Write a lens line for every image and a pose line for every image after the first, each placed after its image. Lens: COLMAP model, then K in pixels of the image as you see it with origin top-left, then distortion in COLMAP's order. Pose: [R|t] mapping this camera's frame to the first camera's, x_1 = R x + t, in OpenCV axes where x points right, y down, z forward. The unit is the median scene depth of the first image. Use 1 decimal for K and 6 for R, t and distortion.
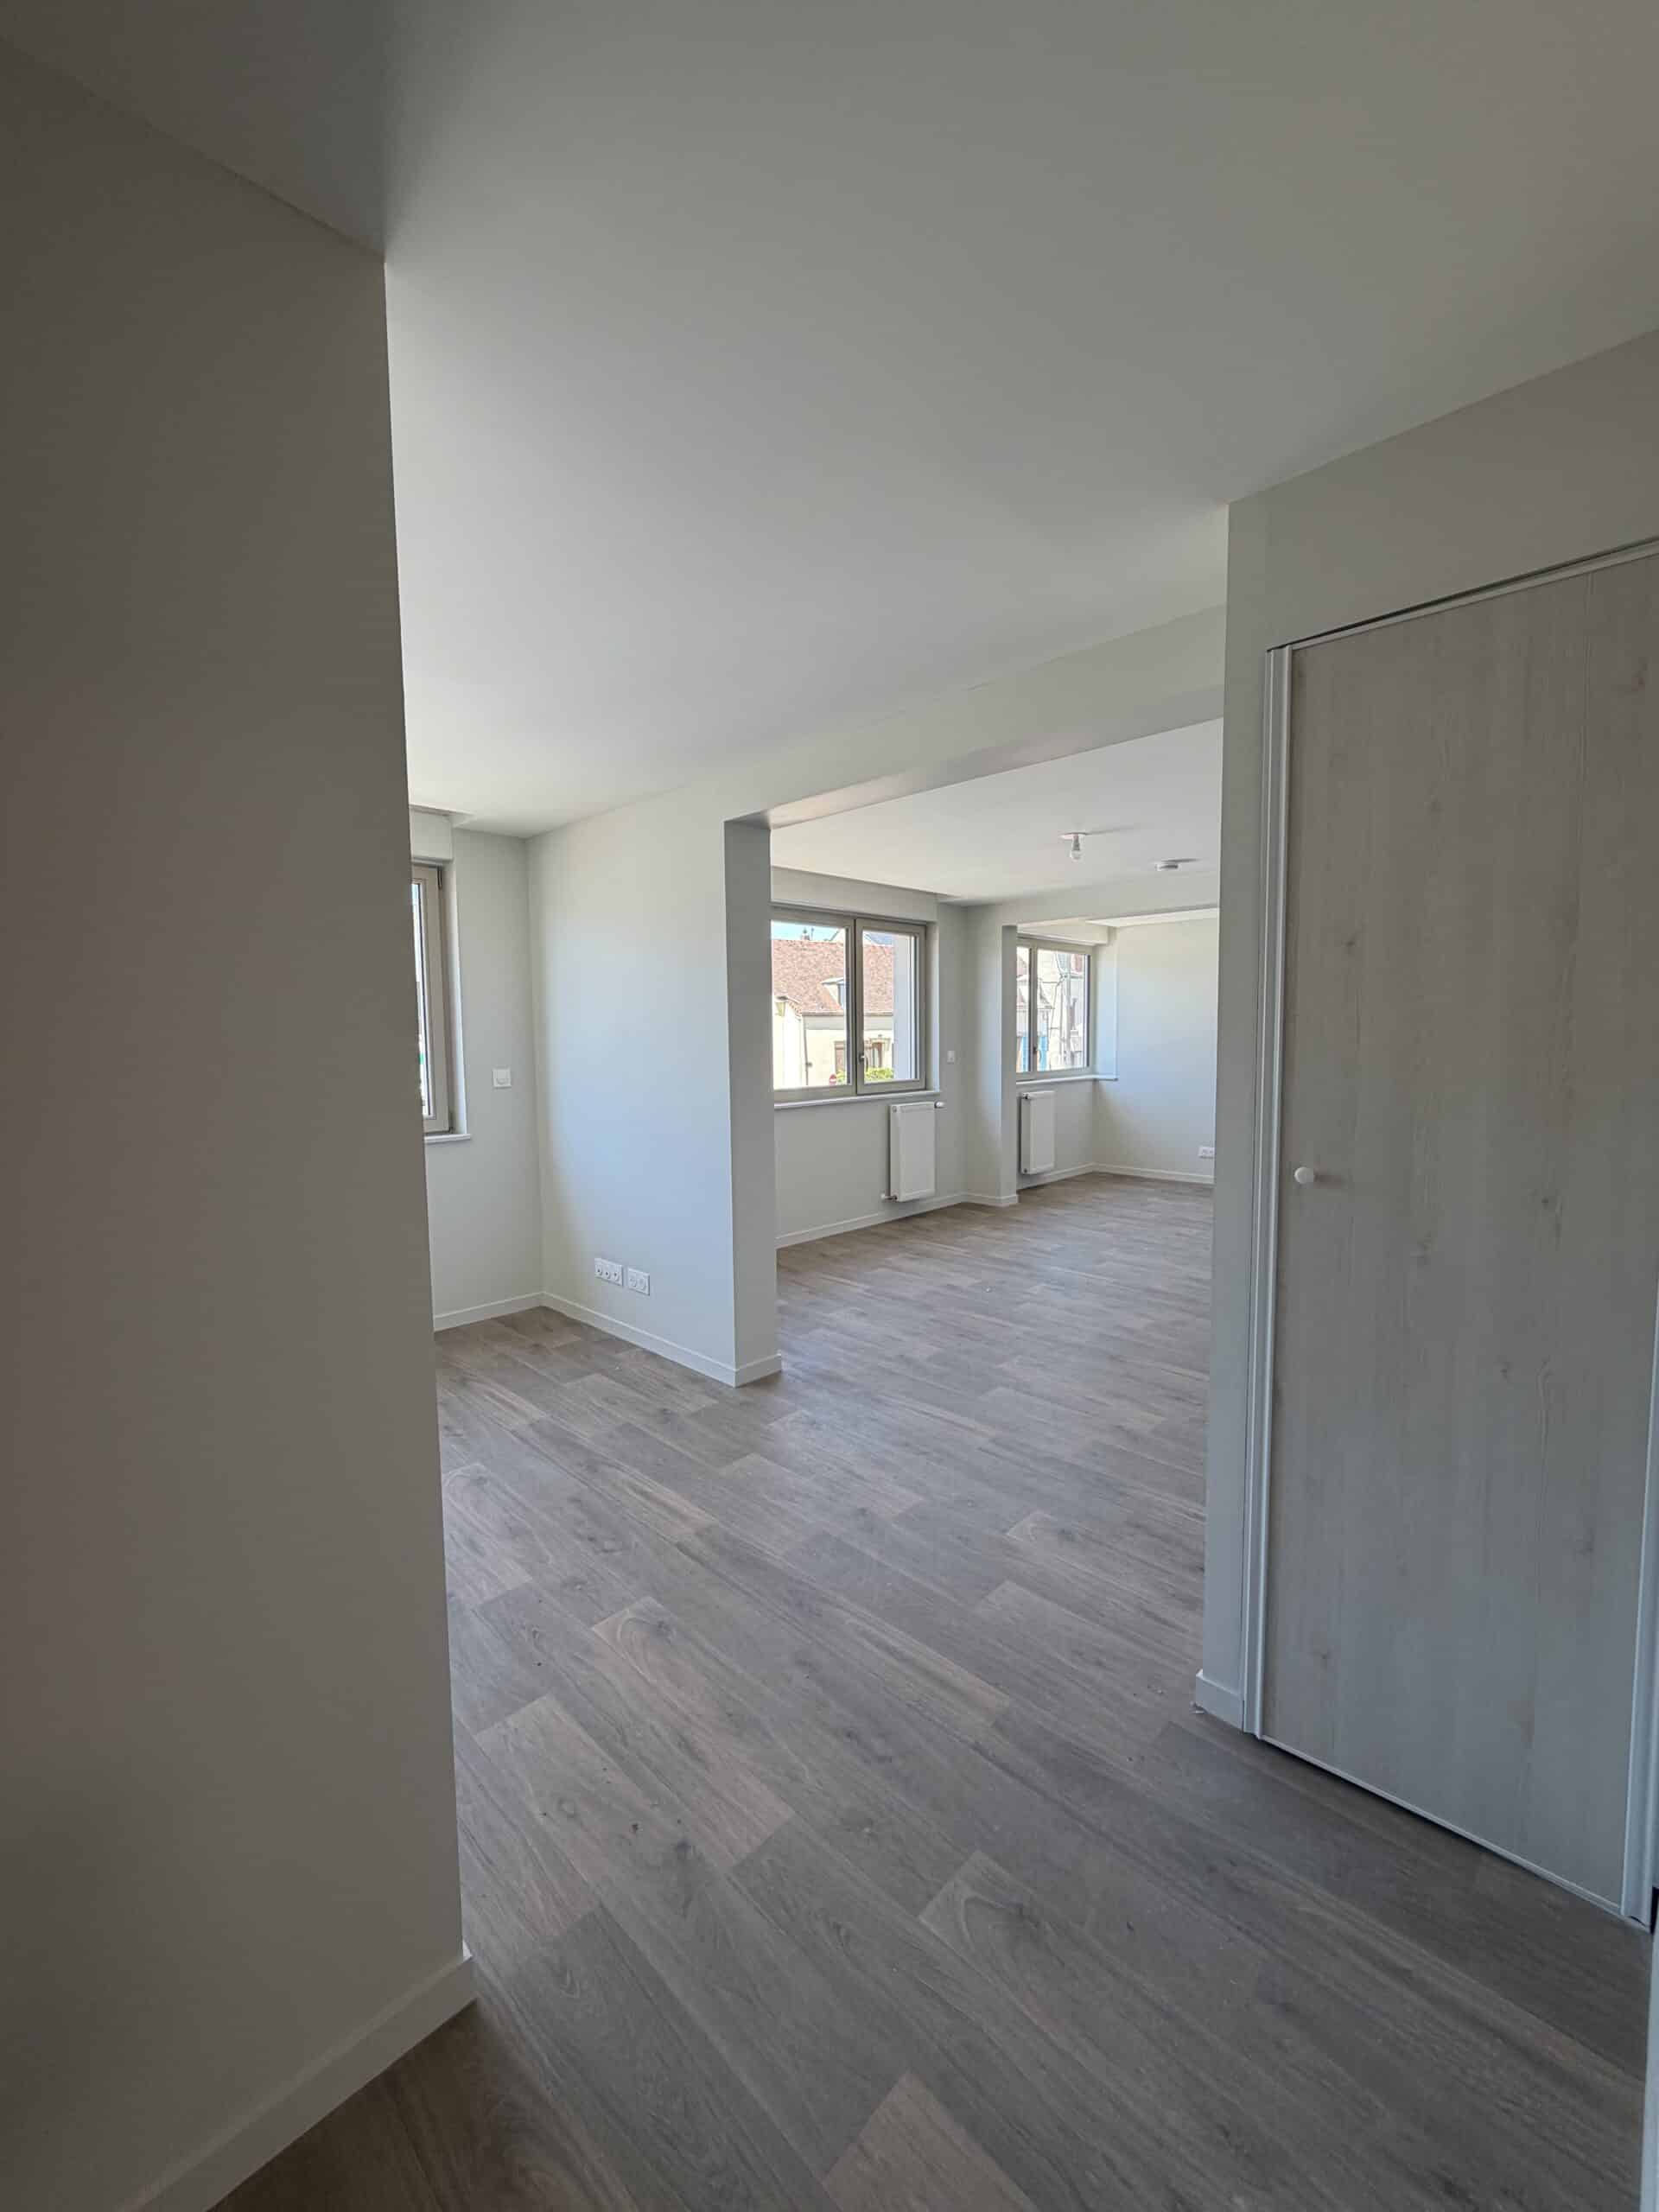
lens RADIAL K [[886.9, 0, 825.2], [0, 886.9, 1101.3], [0, 0, 1]] dist [-0.009806, 0.005058]
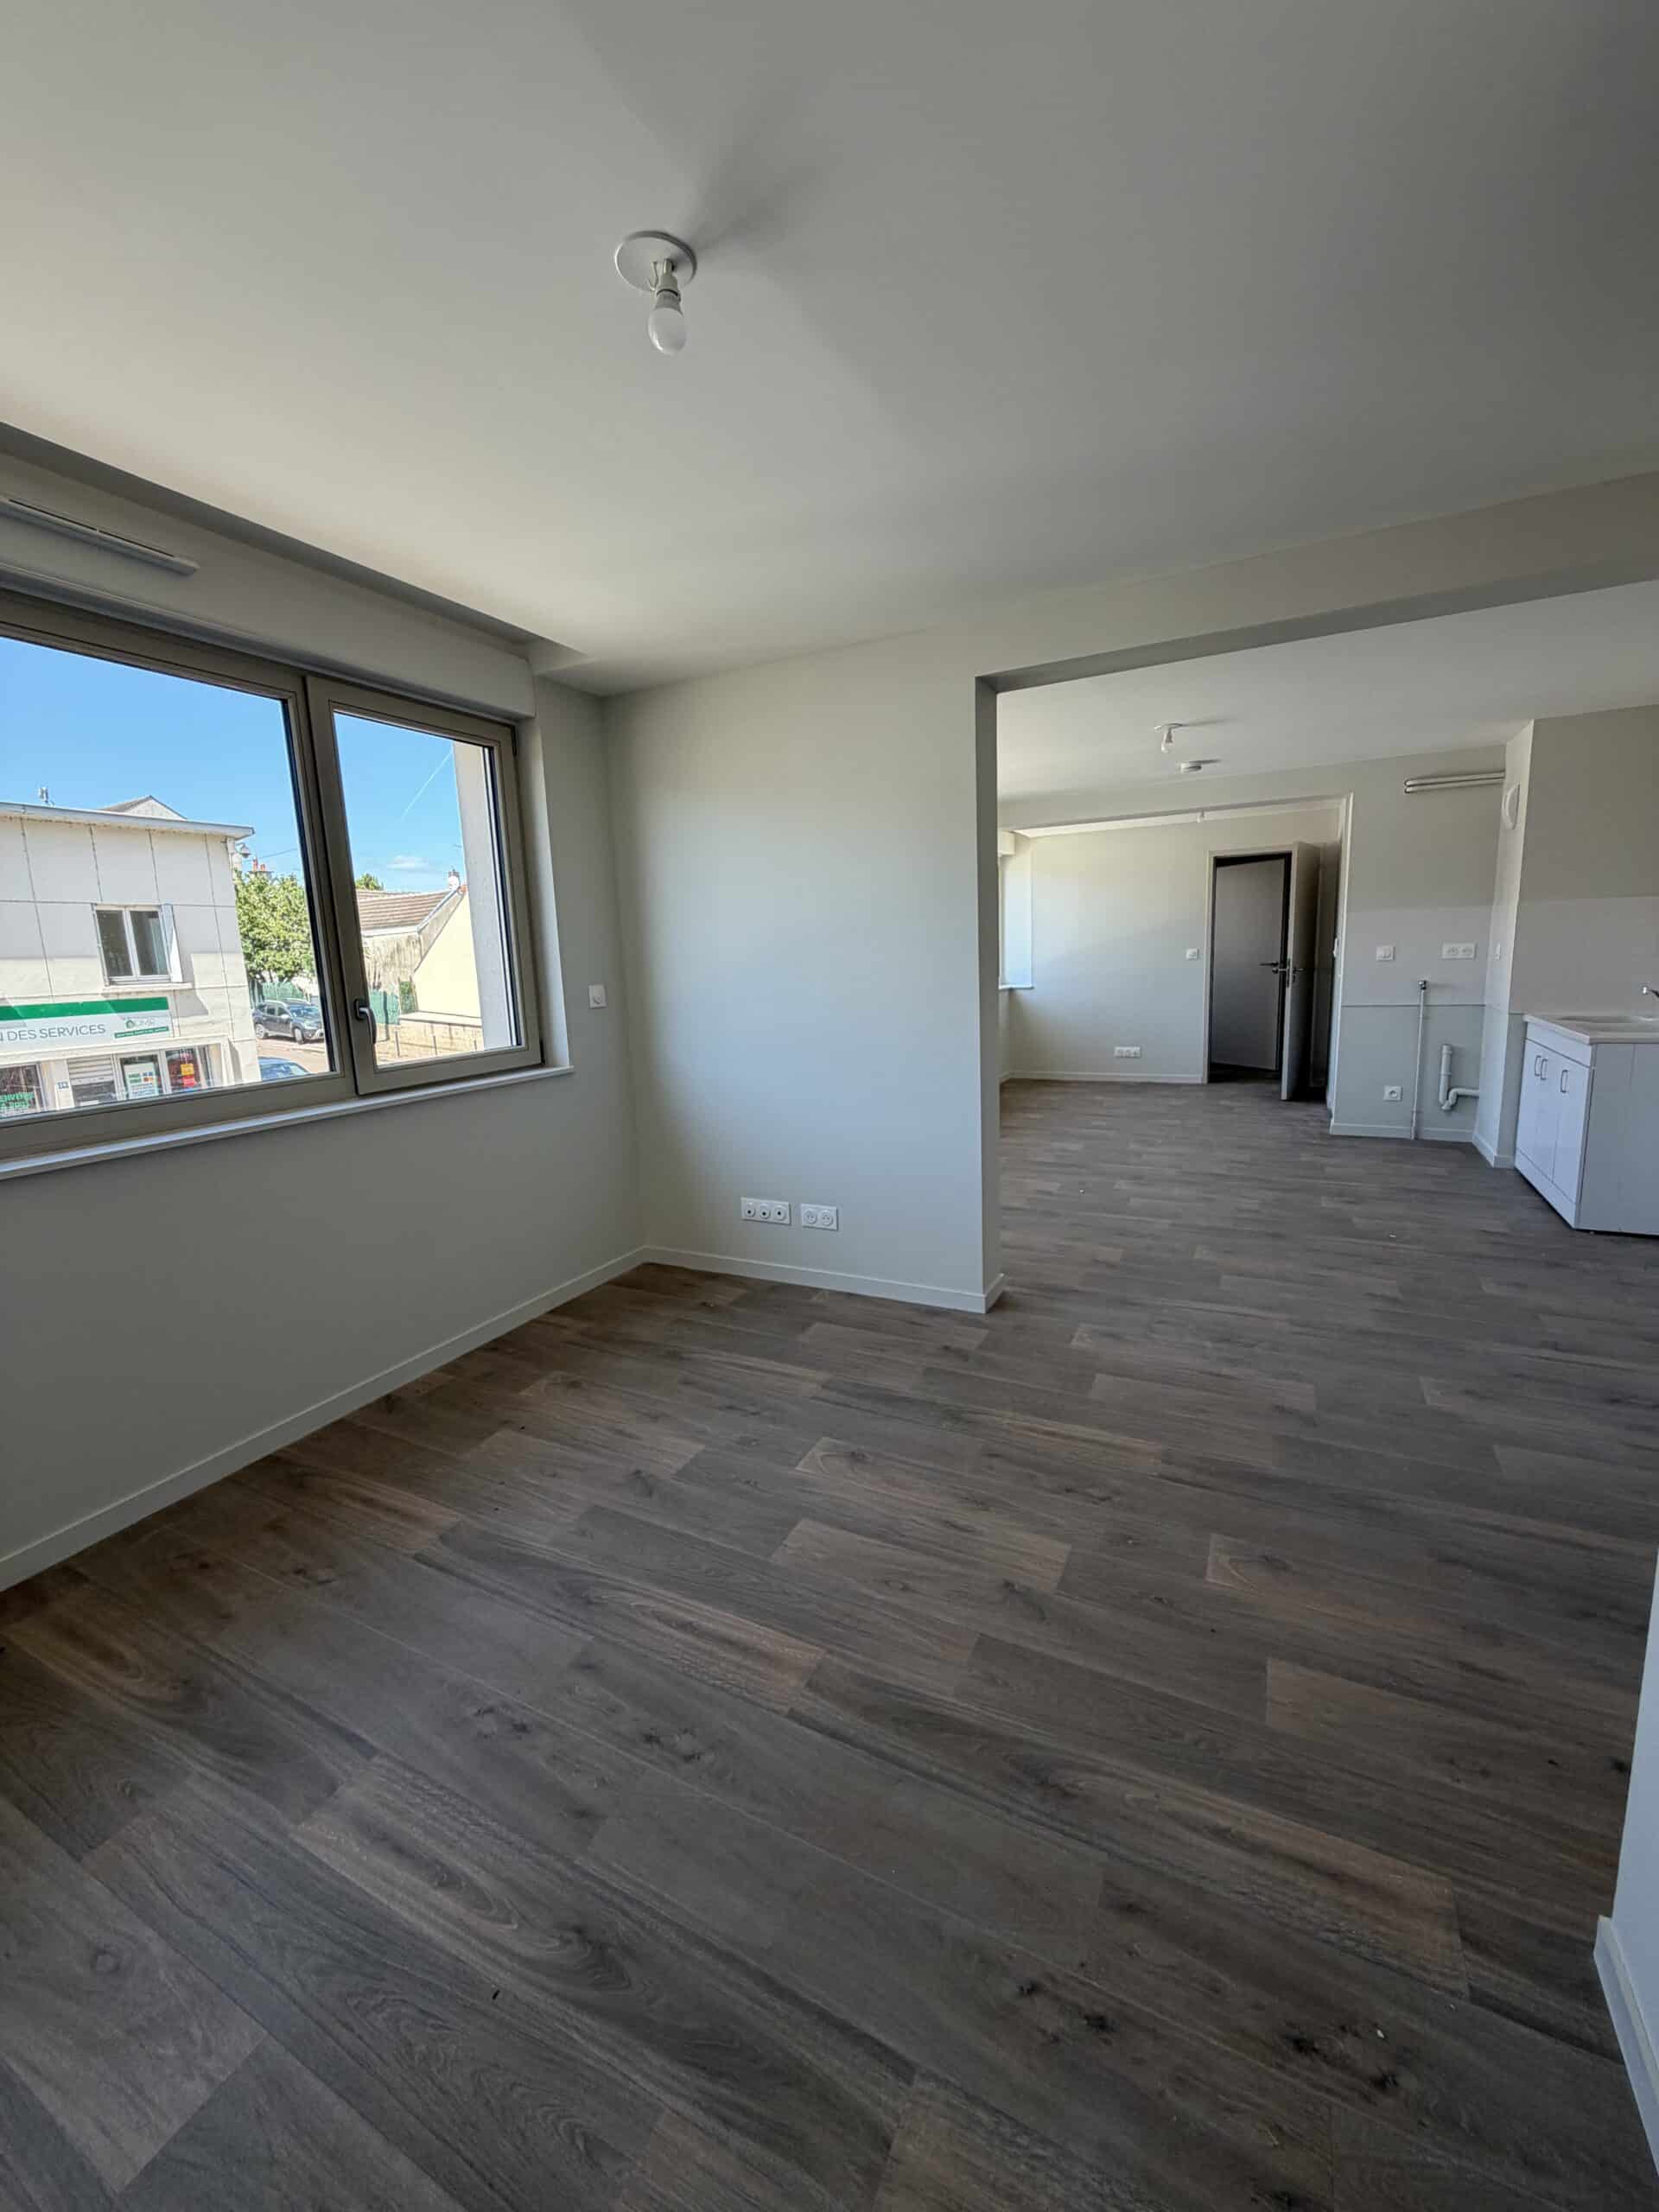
lens RADIAL K [[890.8, 0, 828.5], [0, 890.8, 1094.4], [0, 0, 1]] dist [0.004457, -0.000072]
pose [[0.953494, -0.072538, 0.292553, -0.286755], [0.051984, 0.995641, 0.077438, 0.008237], [-0.296895, -0.058629, 0.953108, 0.098058]]
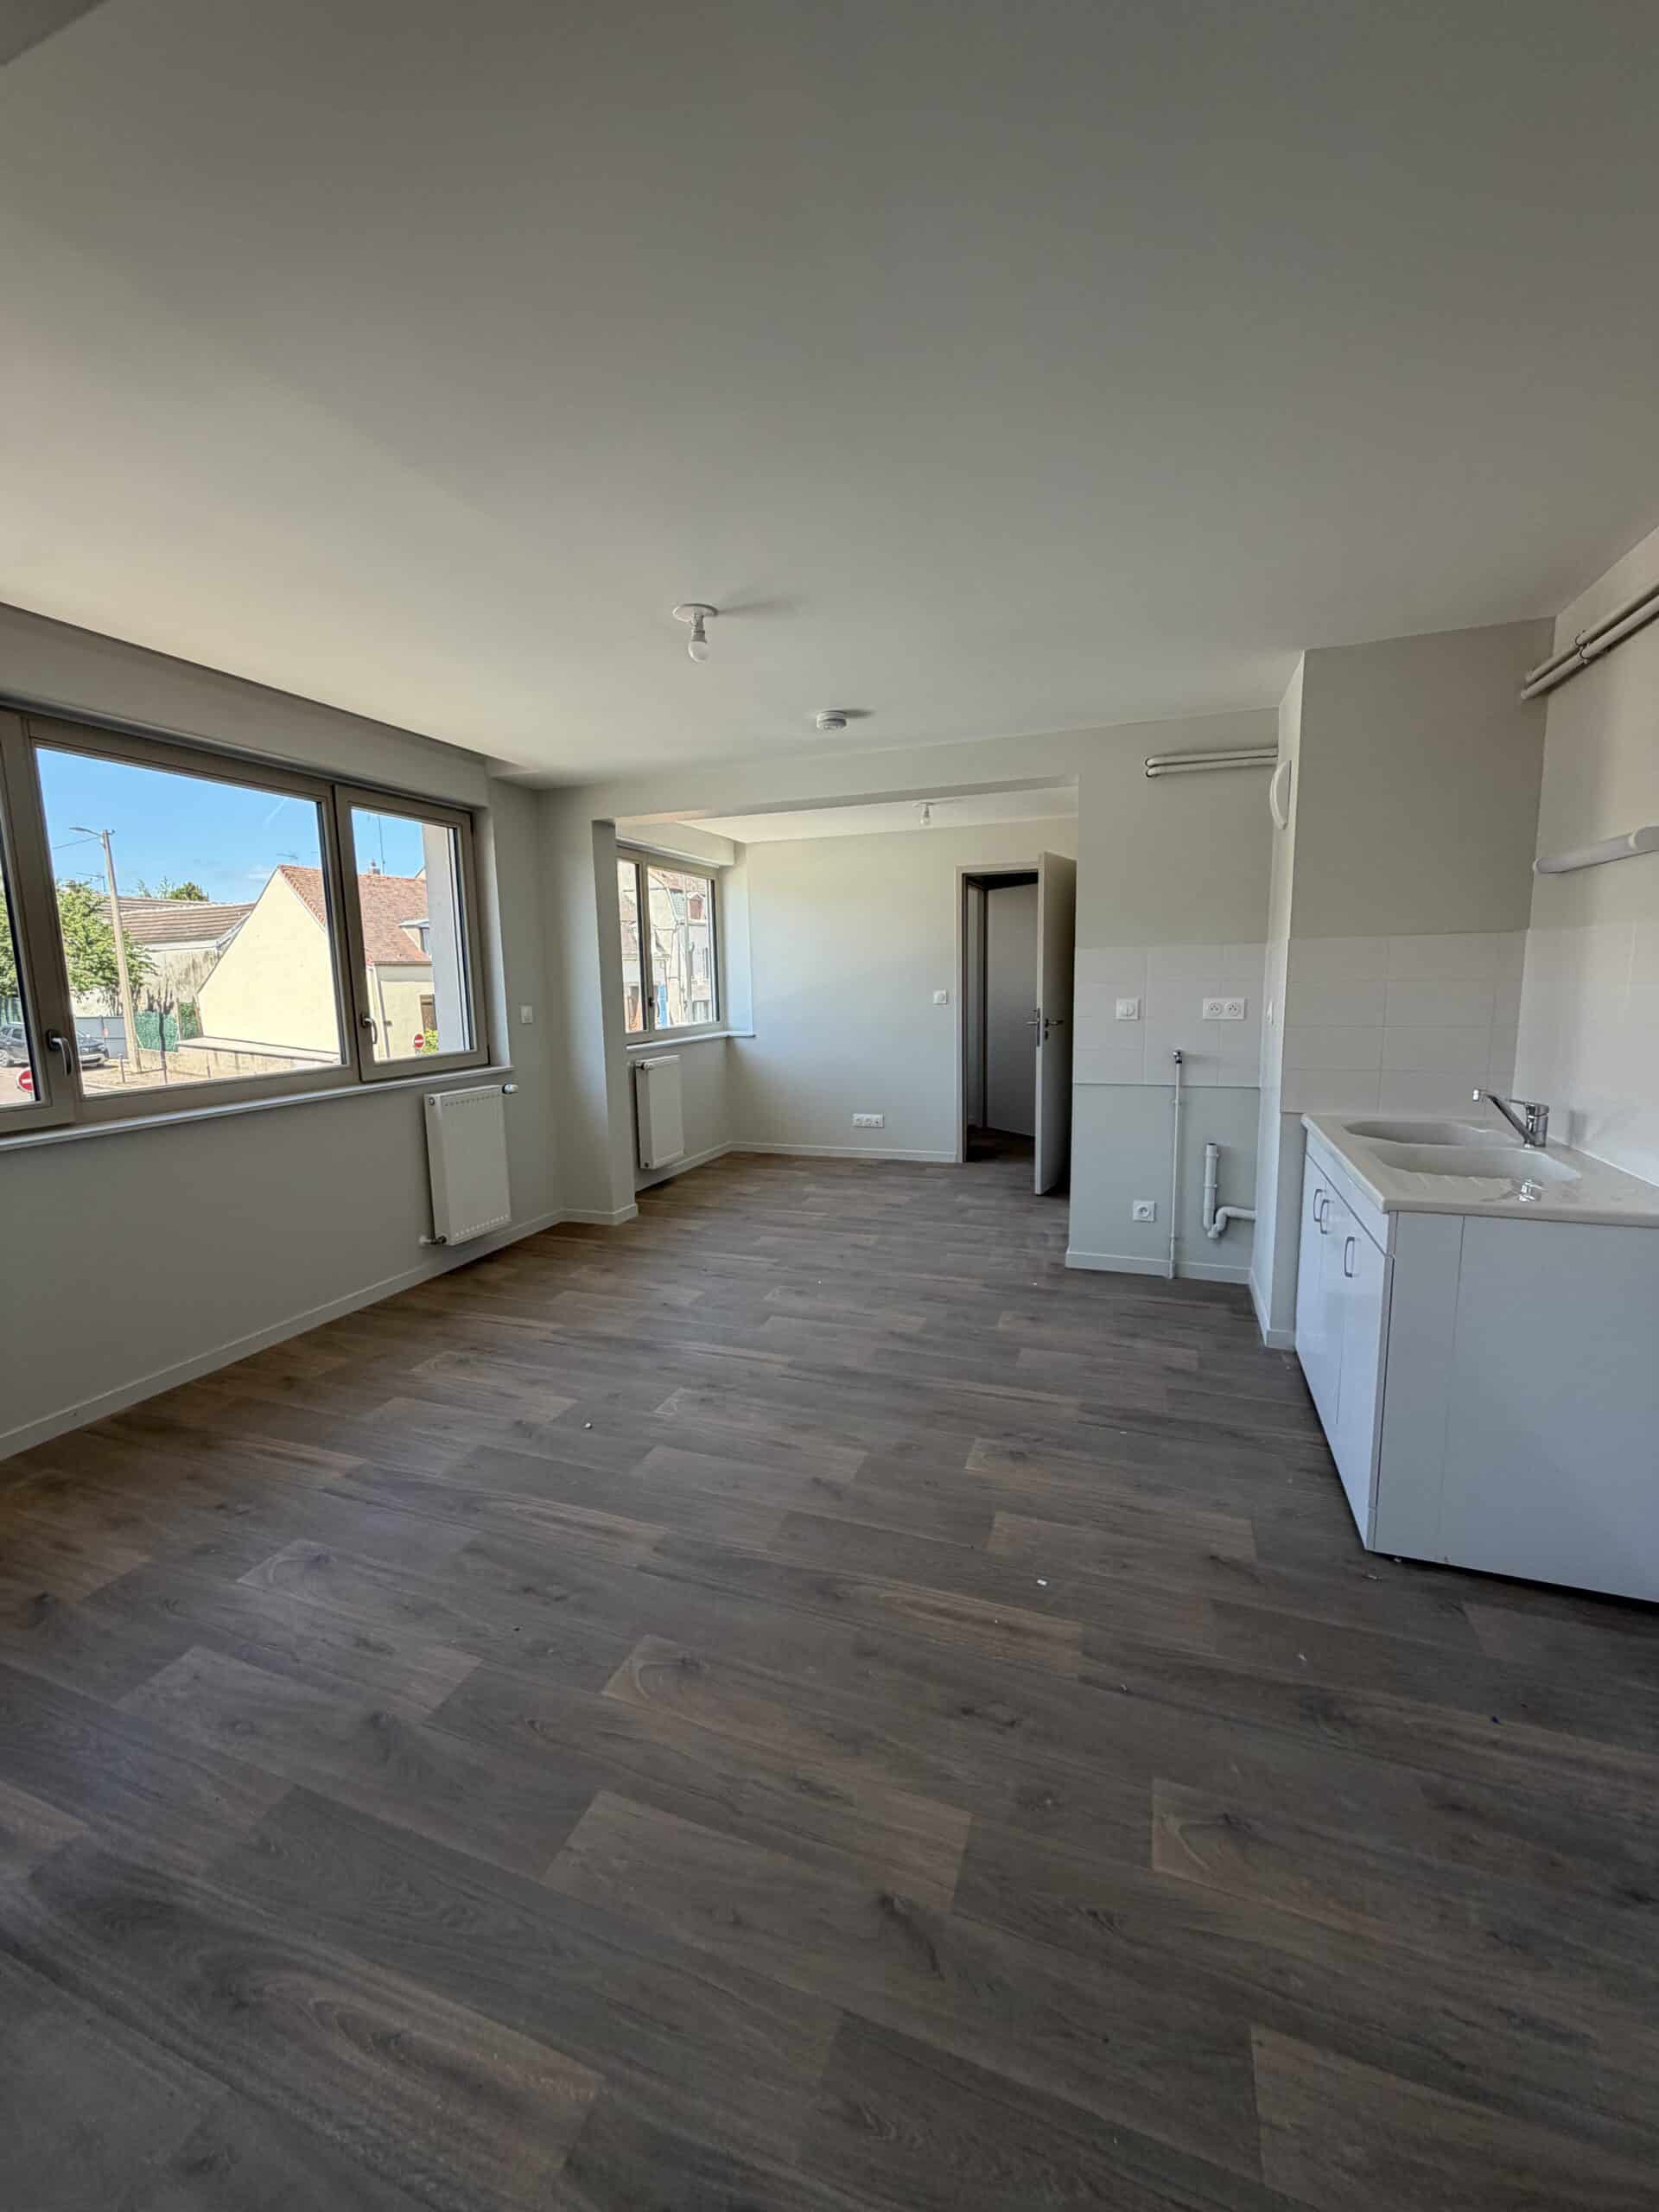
lens RADIAL K [[890.8, 0, 828.5], [0, 890.8, 1094.4], [0, 0, 1]] dist [0.004457, -0.000072]
pose [[0.911301, -0.062608, 0.406952, 0.079368], [0.043593, 0.997488, 0.055841, -0.019466], [-0.409426, -0.033147, 0.911741, 0.318007]]
